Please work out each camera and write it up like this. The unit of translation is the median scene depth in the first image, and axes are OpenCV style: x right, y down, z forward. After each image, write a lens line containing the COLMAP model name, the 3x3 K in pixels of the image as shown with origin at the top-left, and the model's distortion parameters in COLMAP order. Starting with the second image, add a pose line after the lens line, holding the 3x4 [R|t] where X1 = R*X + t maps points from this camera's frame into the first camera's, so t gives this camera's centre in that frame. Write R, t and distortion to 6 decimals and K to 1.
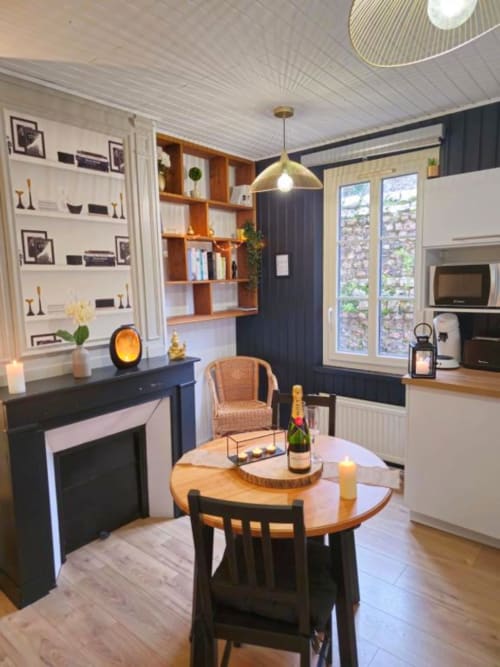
lens RADIAL K [[438.4, 0, 250.0], [0, 438.4, 333.5], [0, 0, 1]] dist [0.070015, -0.000740]
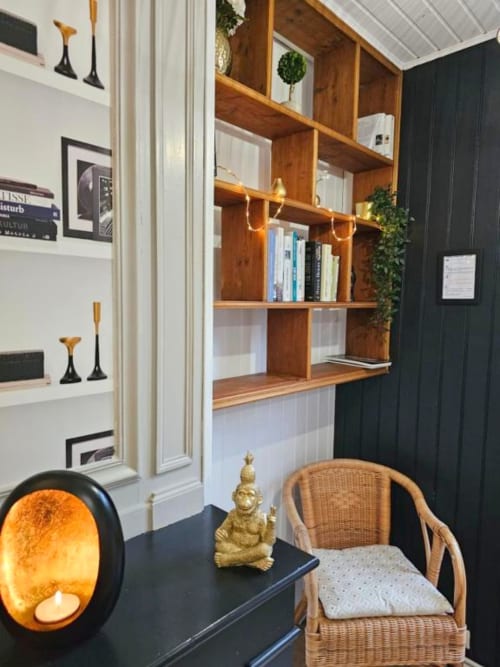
lens RADIAL K [[438.4, 0, 250.0], [0, 438.4, 333.5], [0, 0, 1]] dist [0.070015, -0.000740]
pose [[0.995729, 0.051788, -0.076433, -0.115490], [-0.055748, 0.997161, -0.050616, -0.063293], [0.073594, 0.054661, 0.995789, 0.547748]]
